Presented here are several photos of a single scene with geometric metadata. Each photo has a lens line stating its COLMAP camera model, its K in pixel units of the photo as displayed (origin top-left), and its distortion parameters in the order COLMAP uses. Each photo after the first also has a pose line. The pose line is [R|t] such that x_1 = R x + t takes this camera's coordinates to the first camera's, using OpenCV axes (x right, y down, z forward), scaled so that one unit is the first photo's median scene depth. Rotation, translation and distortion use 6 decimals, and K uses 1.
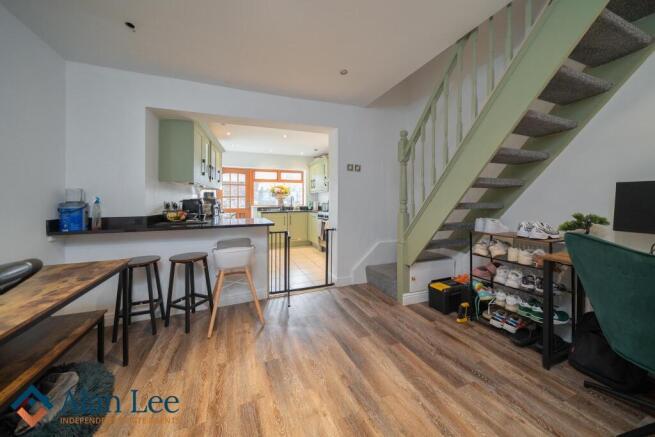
lens RADIAL K [[228.3, 0, 327.3], [0, 228.3, 197.9], [0, 0, 1]] dist [-0.002136, -0.000400]
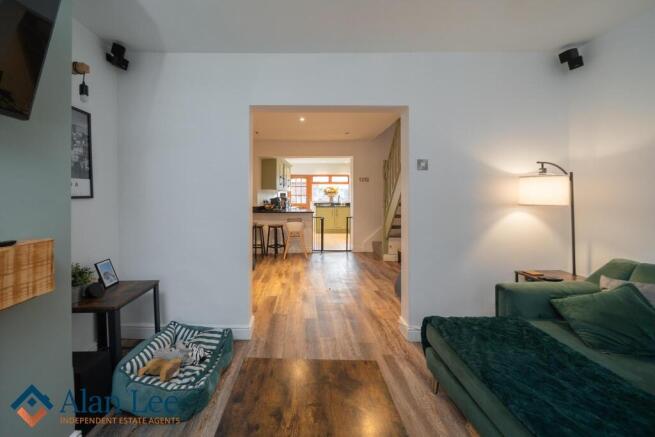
lens RADIAL K [[228.3, 0, 305.5], [0, 228.3, 195.3], [0, 0, 1]] dist [-0.002136, -0.000400]
pose [[0.931305, 0.004440, -0.364212, 0.358811], [-0.001542, 0.999965, 0.008250, -0.038268], [0.364236, -0.007121, 0.931279, -0.733254]]
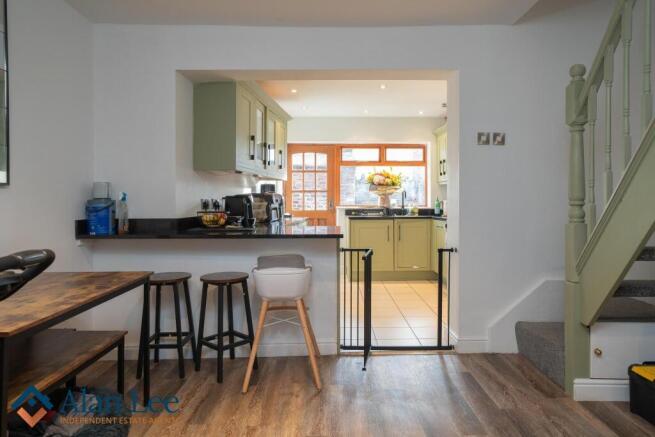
lens RADIAL K [[425.1, 0, 337.9], [0, 425.1, 194.3], [0, 0, 1]] dist [0.006744, -0.000743]
pose [[0.937042, 0.002763, -0.349205, 0.145020], [-0.001510, 0.999991, 0.003859, -0.003183], [0.349213, -0.003088, 0.937038, -0.088229]]
